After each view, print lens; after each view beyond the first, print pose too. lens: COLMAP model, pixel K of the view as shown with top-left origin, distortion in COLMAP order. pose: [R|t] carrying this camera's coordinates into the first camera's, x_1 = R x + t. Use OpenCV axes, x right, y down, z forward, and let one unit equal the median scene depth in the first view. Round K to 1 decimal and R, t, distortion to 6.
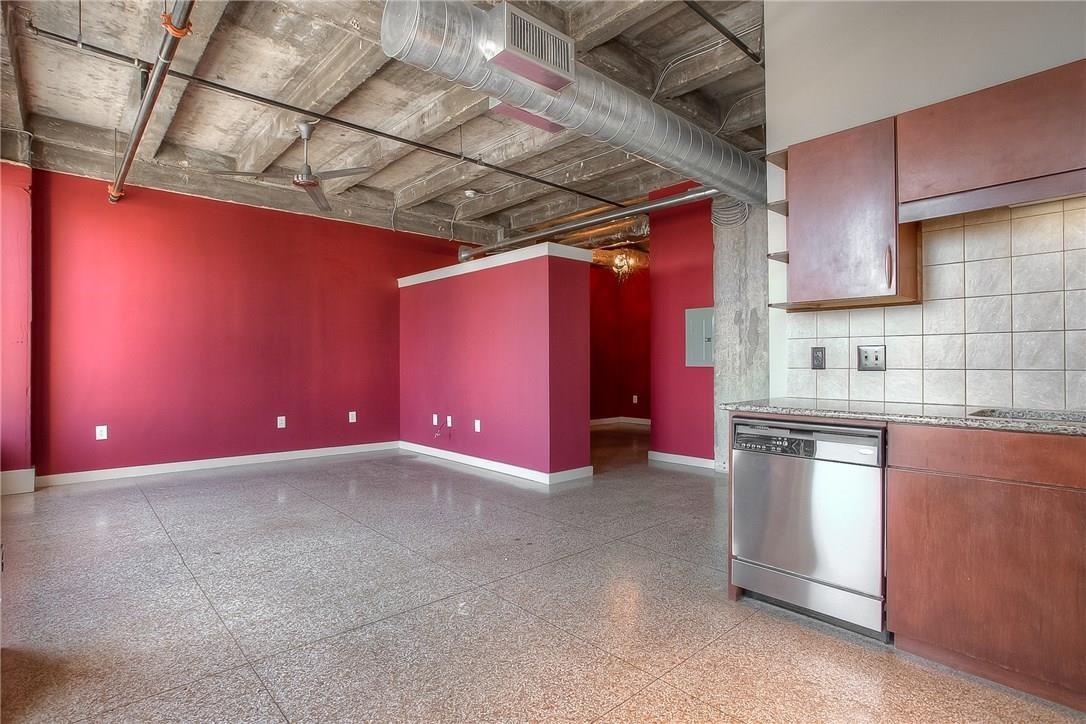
lens RADIAL K [[541.8, 0, 540.1], [0, 541.8, 359.0], [0, 0, 1]] dist [-0.058062, 0.030732]
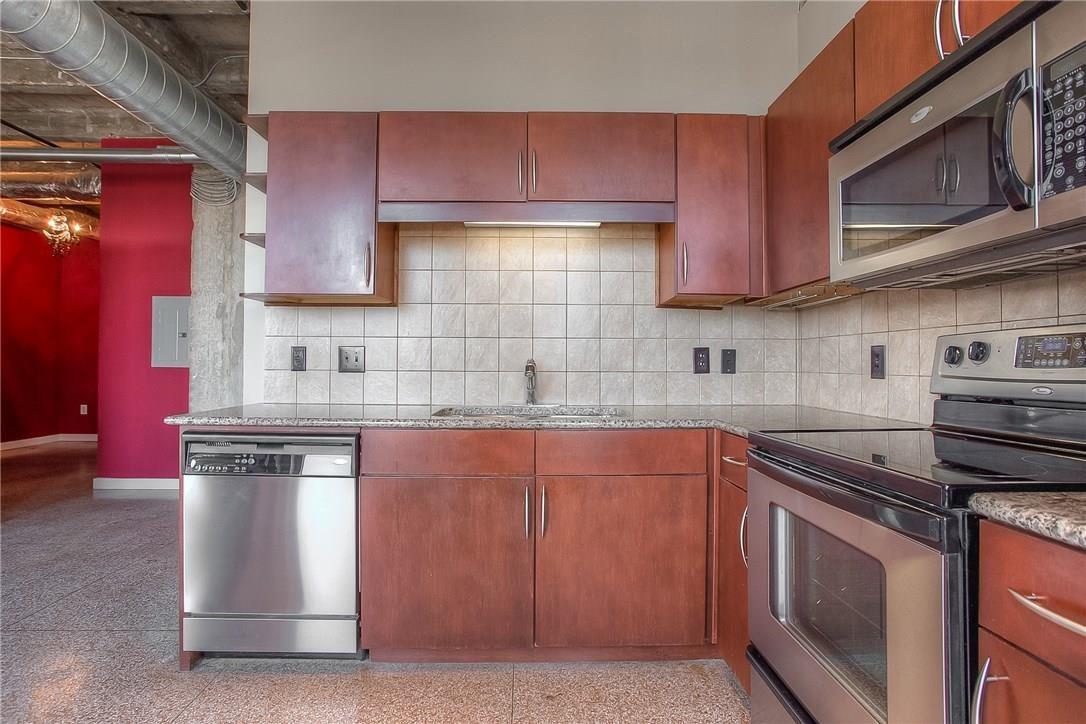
lens RADIAL K [[541.8, 0, 540.1], [0, 541.8, 359.0], [0, 0, 1]] dist [-0.058062, 0.030732]
pose [[0.648028, 0.012395, 0.761516, 0.107935], [-0.011138, 0.999915, -0.006798, 0.000776], [-0.761535, -0.004076, 0.648111, 0.117241]]
